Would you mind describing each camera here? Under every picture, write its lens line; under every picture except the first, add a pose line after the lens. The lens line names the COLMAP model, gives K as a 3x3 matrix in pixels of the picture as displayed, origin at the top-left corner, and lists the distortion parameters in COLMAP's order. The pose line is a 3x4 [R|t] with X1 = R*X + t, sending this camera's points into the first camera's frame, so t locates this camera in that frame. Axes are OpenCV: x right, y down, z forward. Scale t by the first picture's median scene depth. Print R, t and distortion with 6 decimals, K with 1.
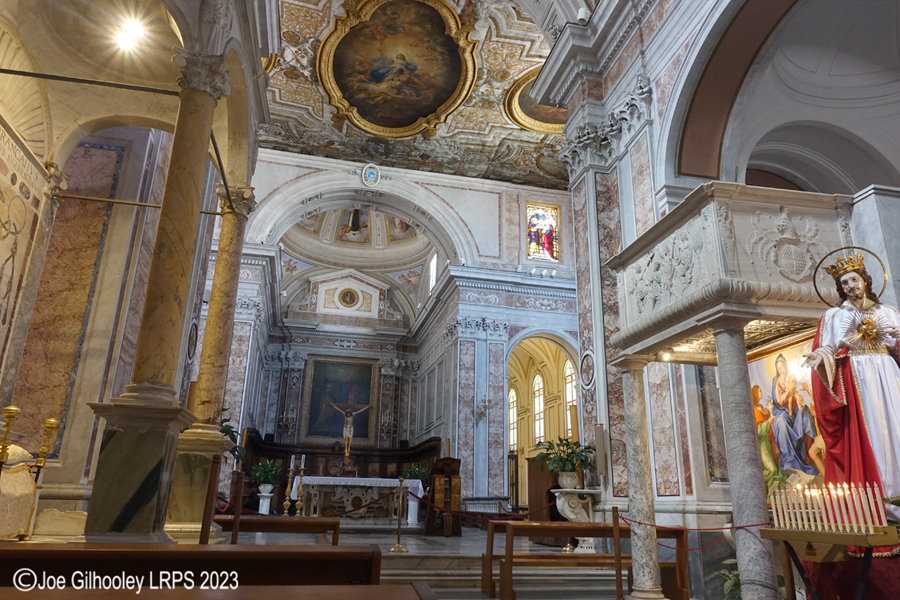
lens RADIAL K [[622.7, 0, 451.0], [0, 622.7, 302.8], [0, 0, 1]] dist [0.005791, -0.001710]
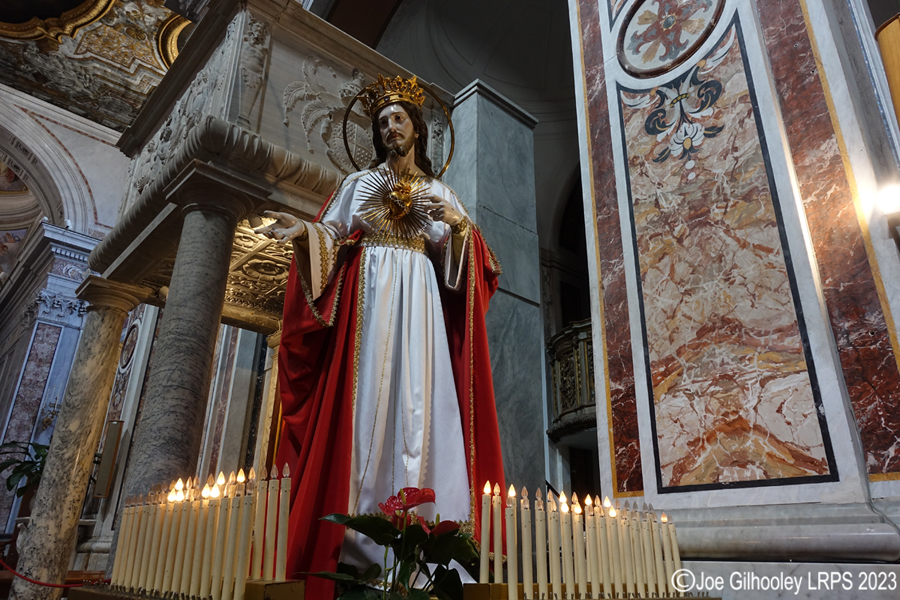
lens RADIAL K [[622.2, 0, 450.9], [0, 622.2, 302.8], [0, 0, 1]] dist [0.006645, -0.004770]
pose [[0.865174, 0.188536, 0.464680, 0.089429], [-0.159217, 0.981963, -0.101972, 0.033386], [-0.475524, 0.014239, 0.879587, 0.095940]]
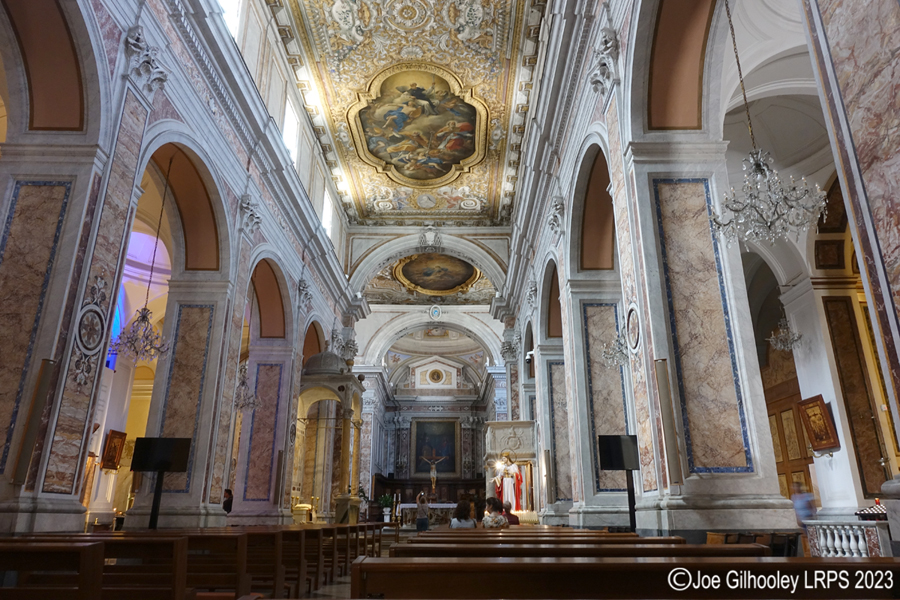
lens RADIAL K [[622.2, 0, 450.9], [0, 622.2, 302.8], [0, 0, 1]] dist [0.006645, -0.004770]
pose [[0.977048, -0.091850, -0.192201, 0.228132], [0.088182, 0.995723, -0.027574, -0.186043], [0.193912, 0.009993, 0.980968, -0.588204]]
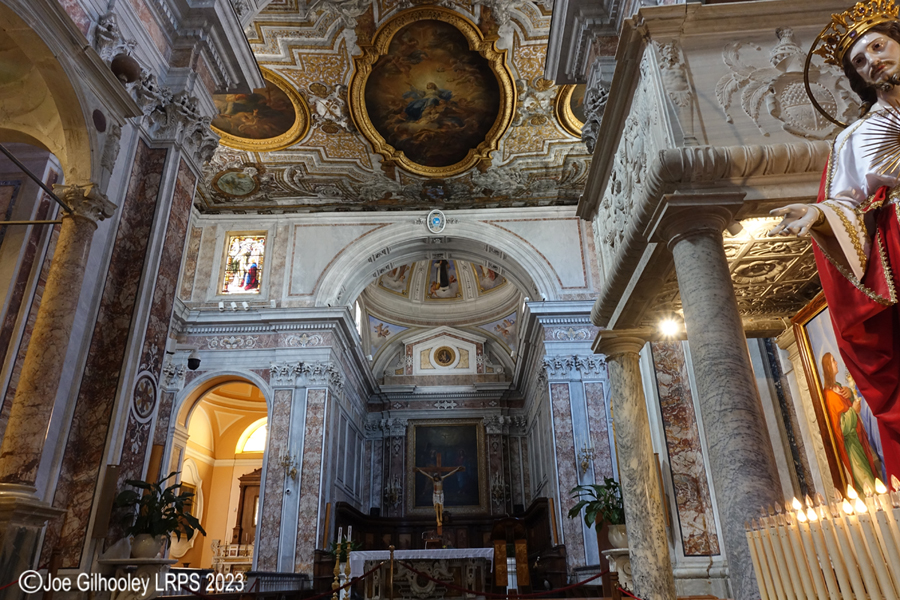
lens RADIAL K [[622.2, 0, 450.9], [0, 622.2, 302.8], [0, 0, 1]] dist [0.006645, -0.004770]
pose [[0.967385, -0.139289, -0.211576, 0.079320], [0.116398, 0.986275, -0.117103, 0.032919], [0.224983, 0.088656, 0.970321, 0.095211]]
